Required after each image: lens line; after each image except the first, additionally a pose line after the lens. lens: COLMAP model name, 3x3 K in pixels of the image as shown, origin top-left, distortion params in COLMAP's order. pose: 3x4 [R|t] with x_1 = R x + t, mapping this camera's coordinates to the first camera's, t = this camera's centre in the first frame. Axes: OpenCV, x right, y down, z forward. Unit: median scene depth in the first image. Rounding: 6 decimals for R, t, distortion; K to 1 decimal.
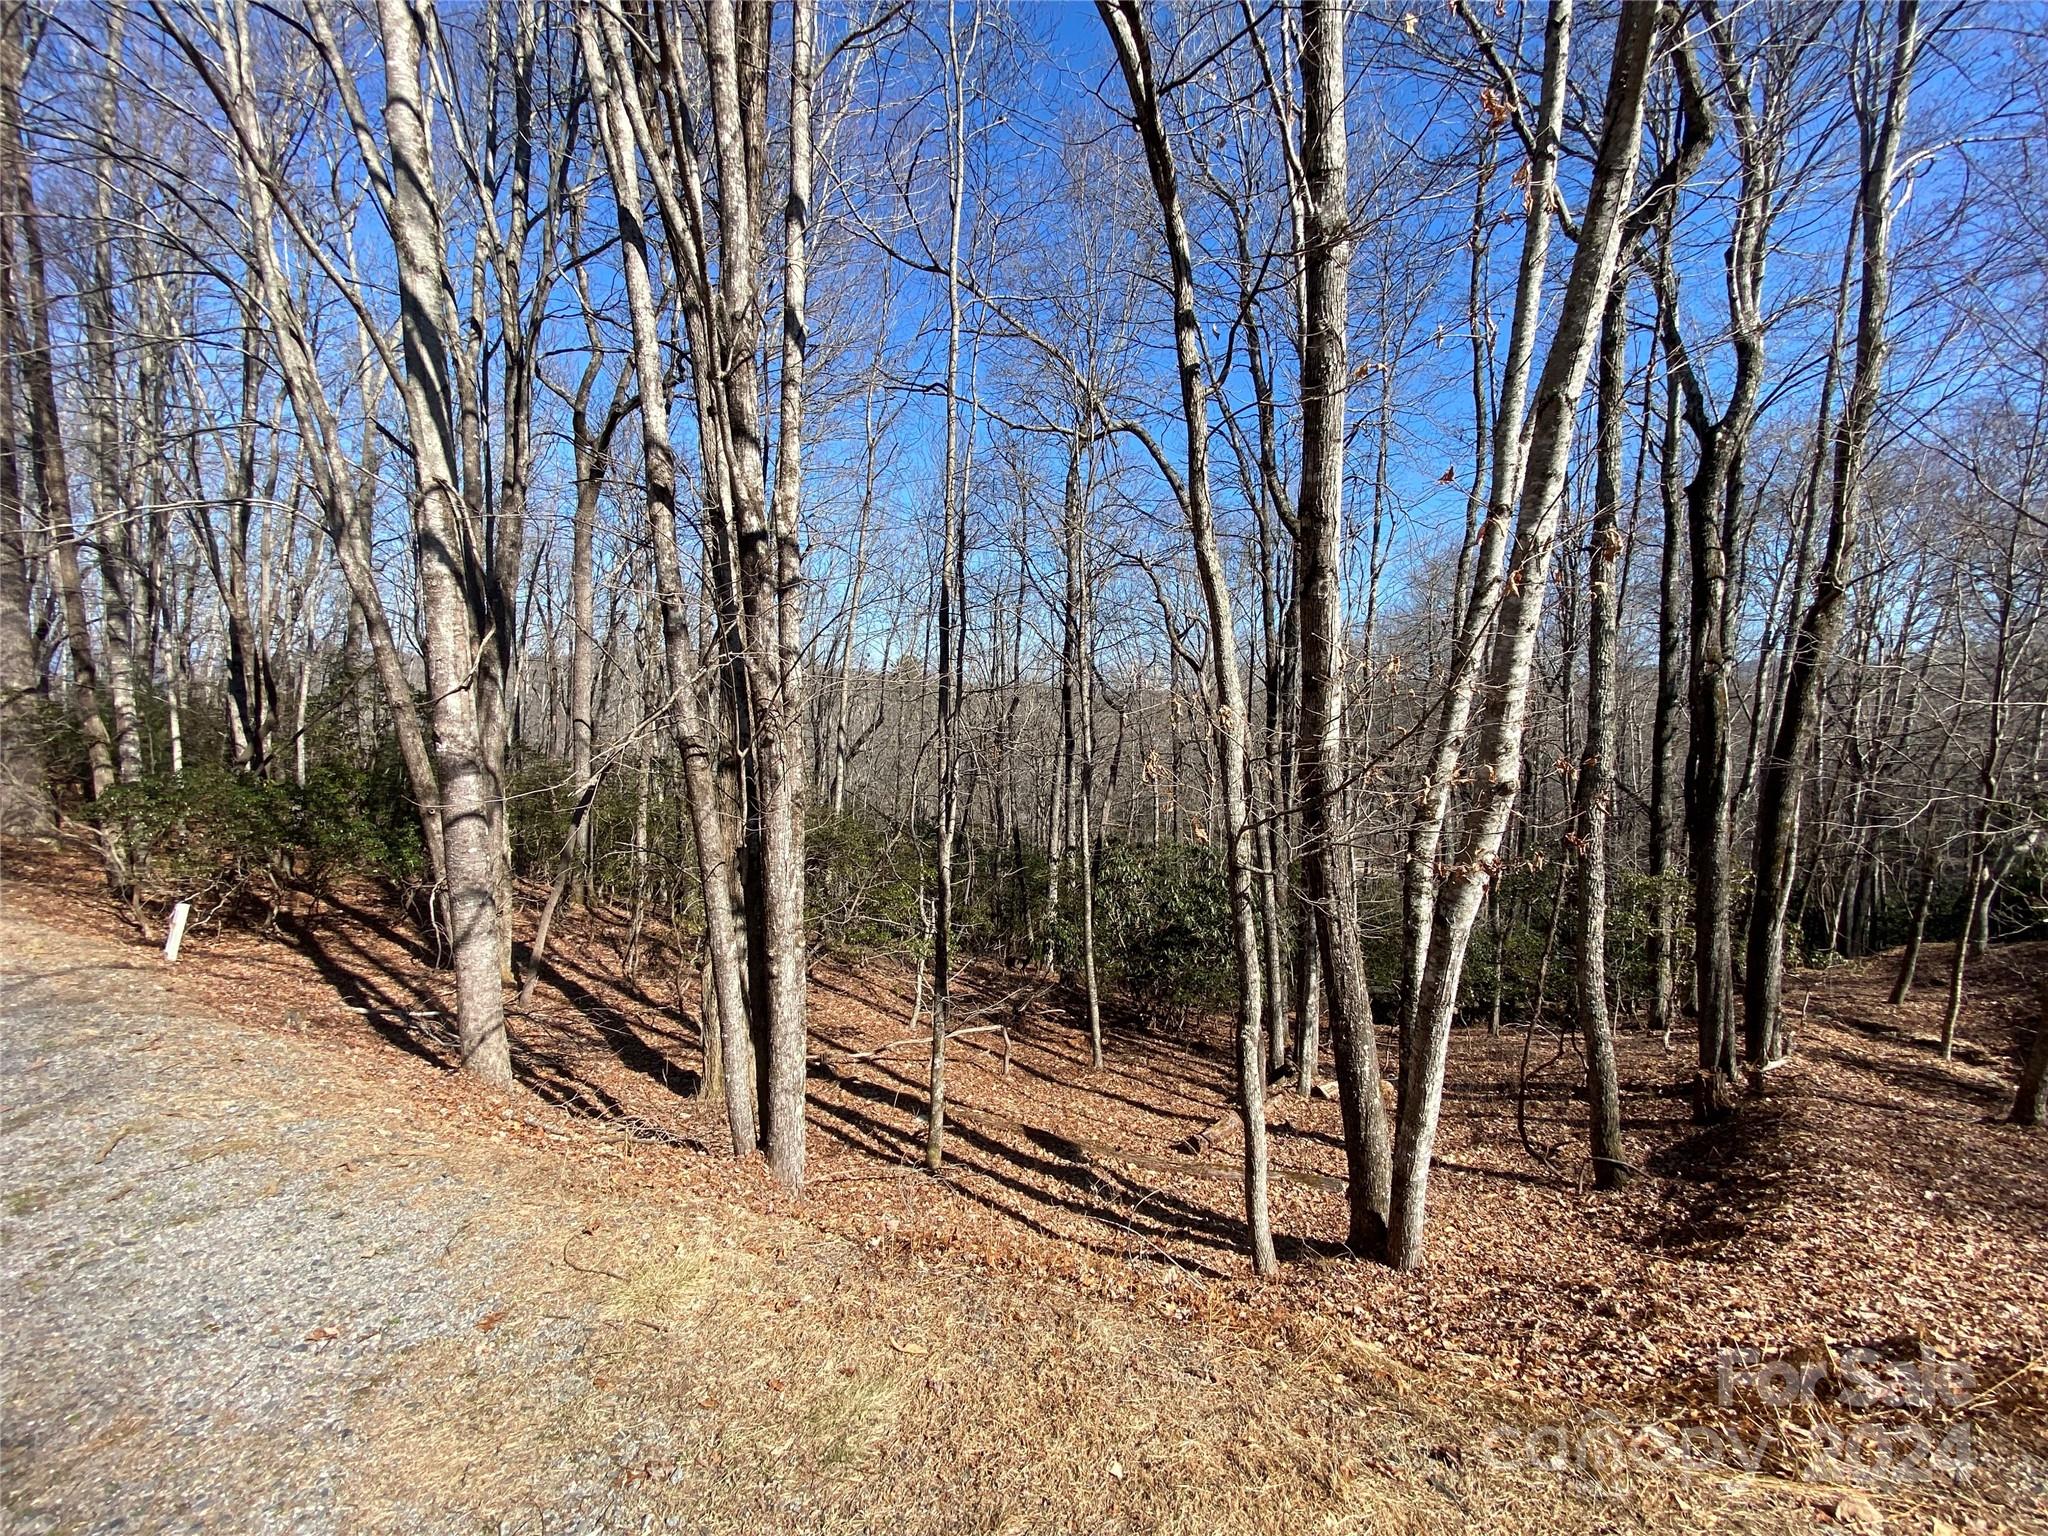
lens RADIAL K [[809.8, 0, 1019.8], [0, 809.8, 762.1], [0, 0, 1]] dist [-0.007901, -0.010441]
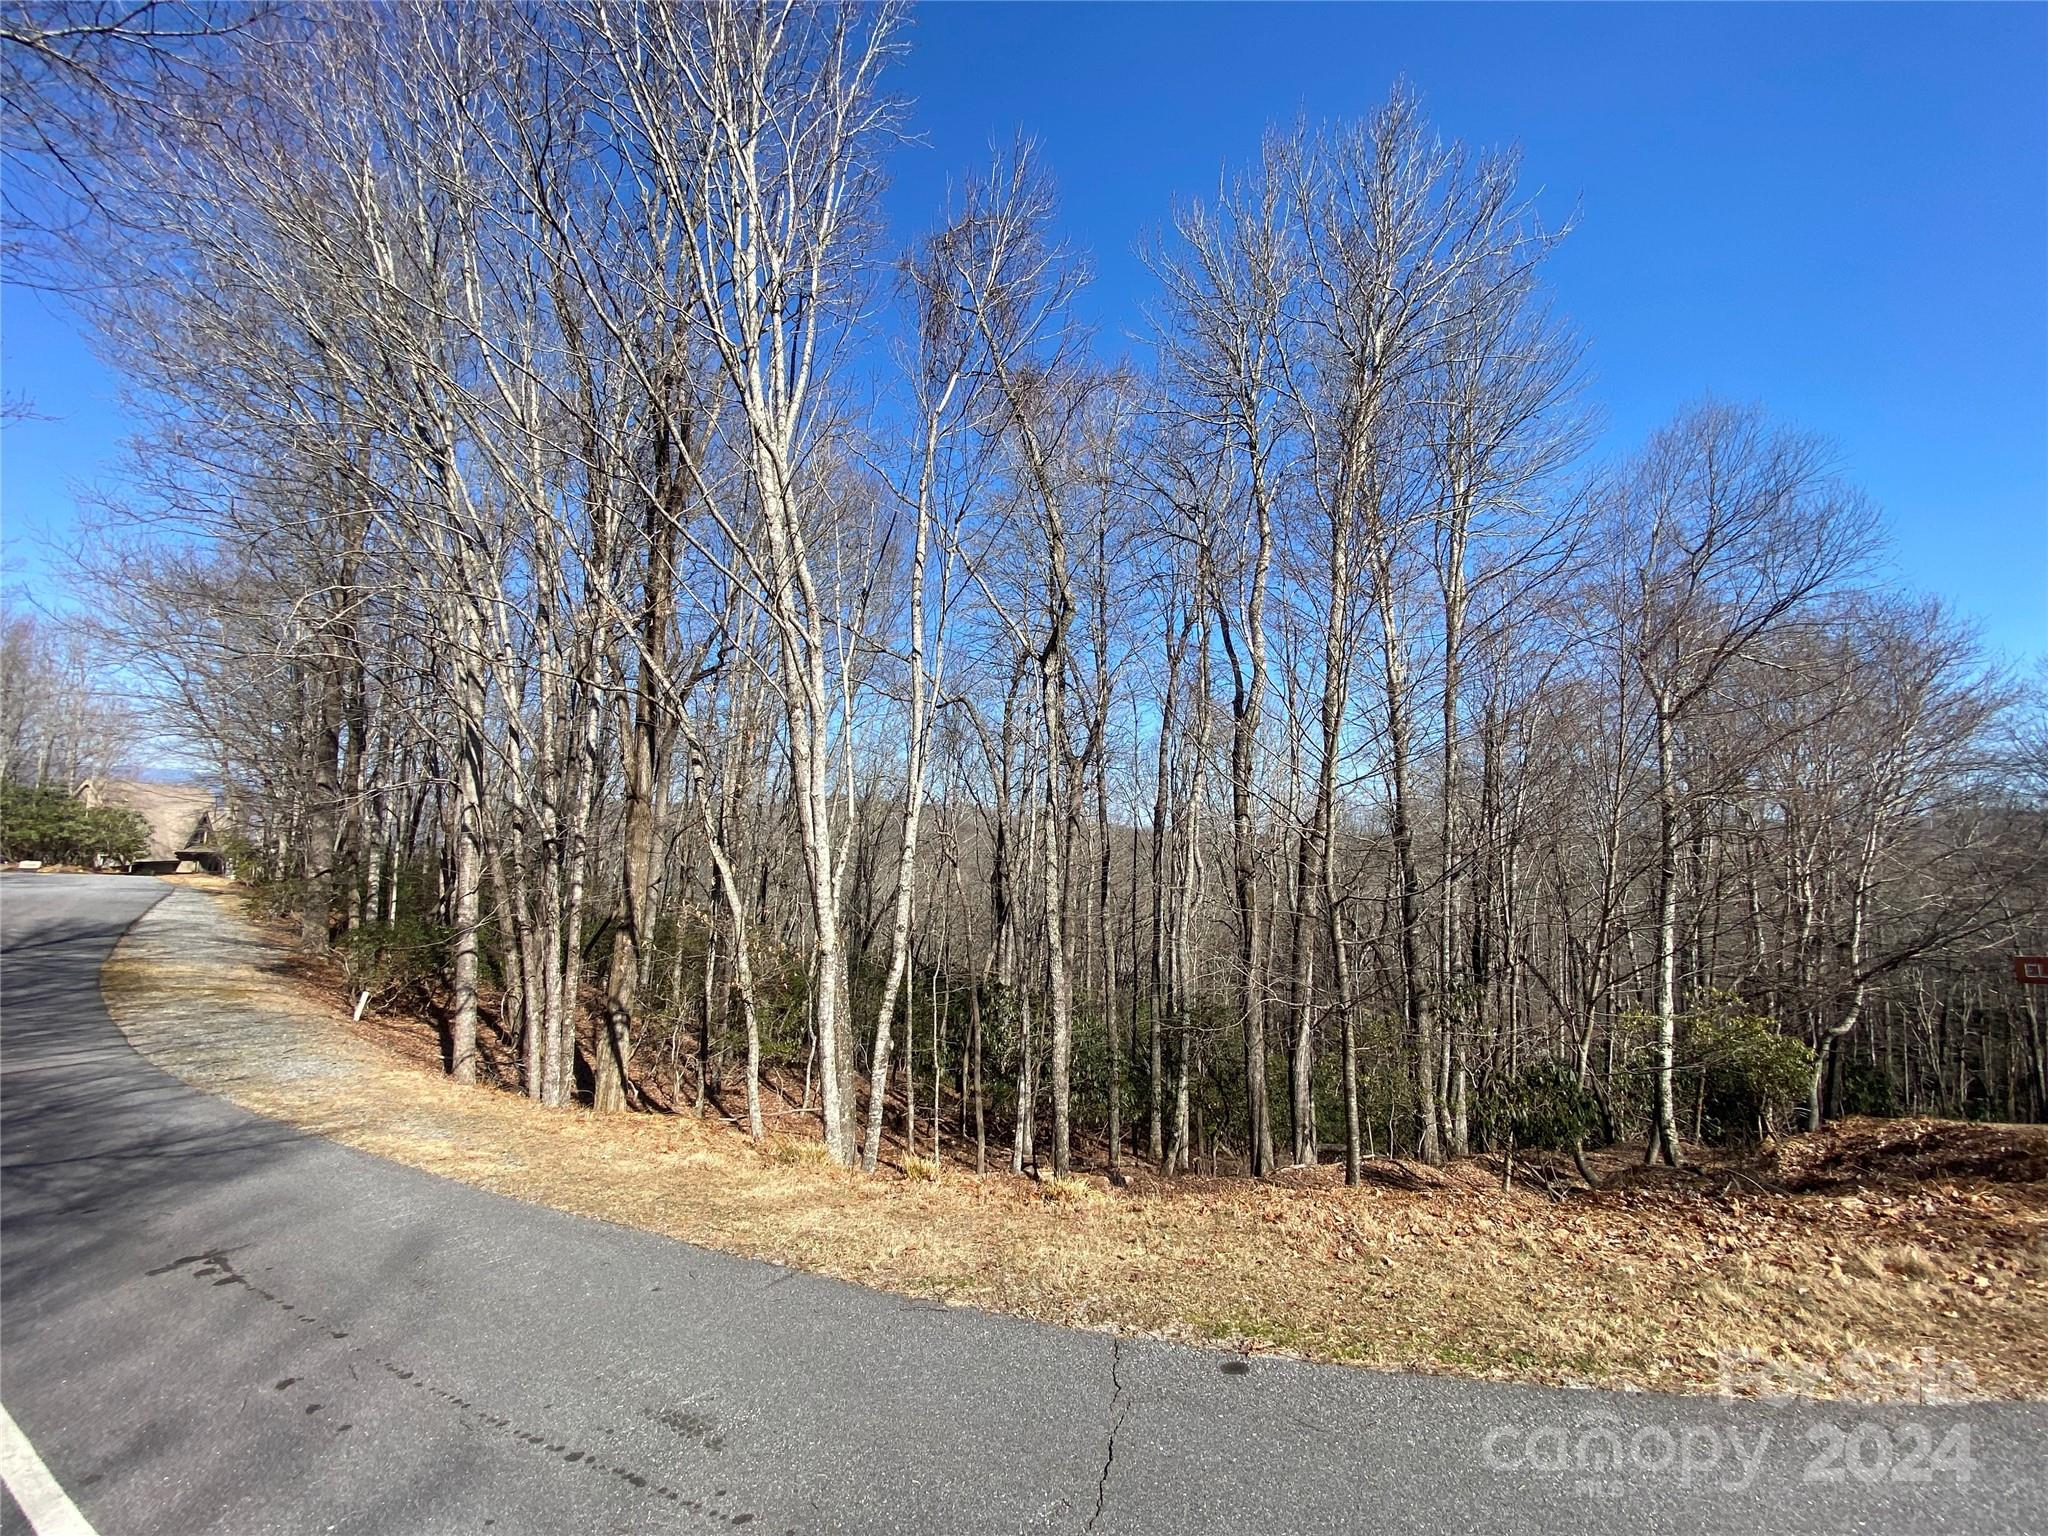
lens RADIAL K [[809.8, 0, 1022.1], [0, 809.8, 756.3], [0, 0, 1]] dist [-0.007901, -0.010441]
pose [[0.976822, -0.019196, -0.213189, 1.185129], [-0.020821, 0.982727, -0.183887, -0.080661], [0.213036, 0.184064, 0.959550, -0.820787]]
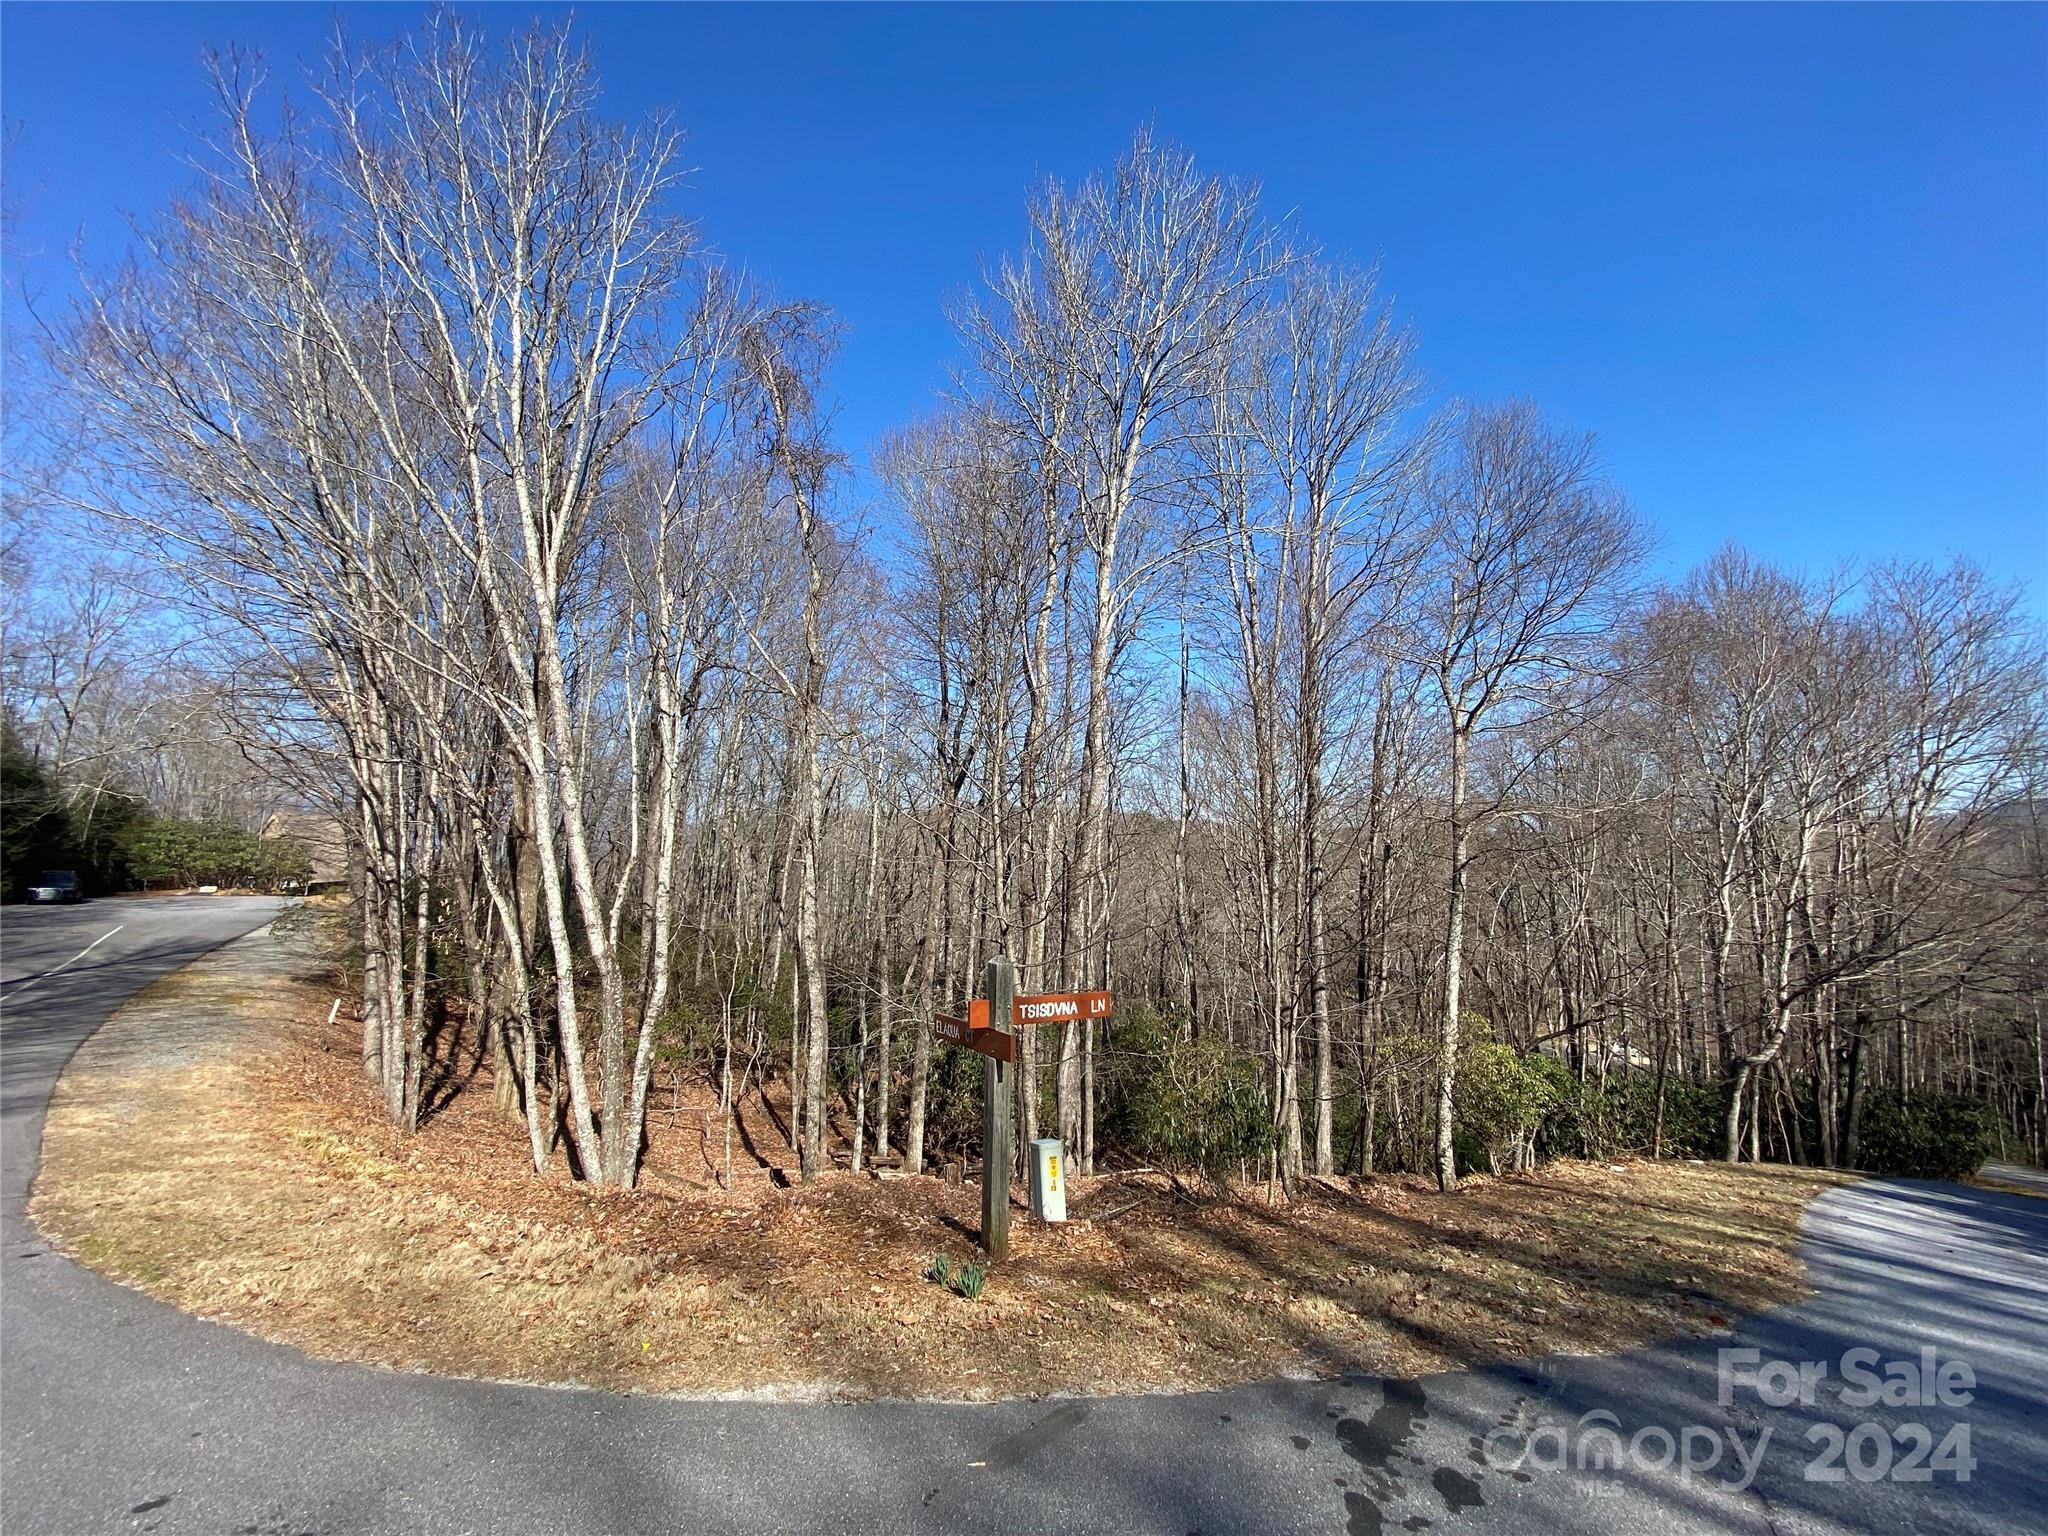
lens RADIAL K [[809.8, 0, 1037.6], [0, 809.8, 756.5], [0, 0, 1]] dist [-0.007901, -0.010441]
pose [[0.929278, -0.055206, -0.365233, 2.231939], [-0.012733, 0.983393, -0.181039, -0.165044], [0.369162, 0.172886, 0.913143, -0.689121]]
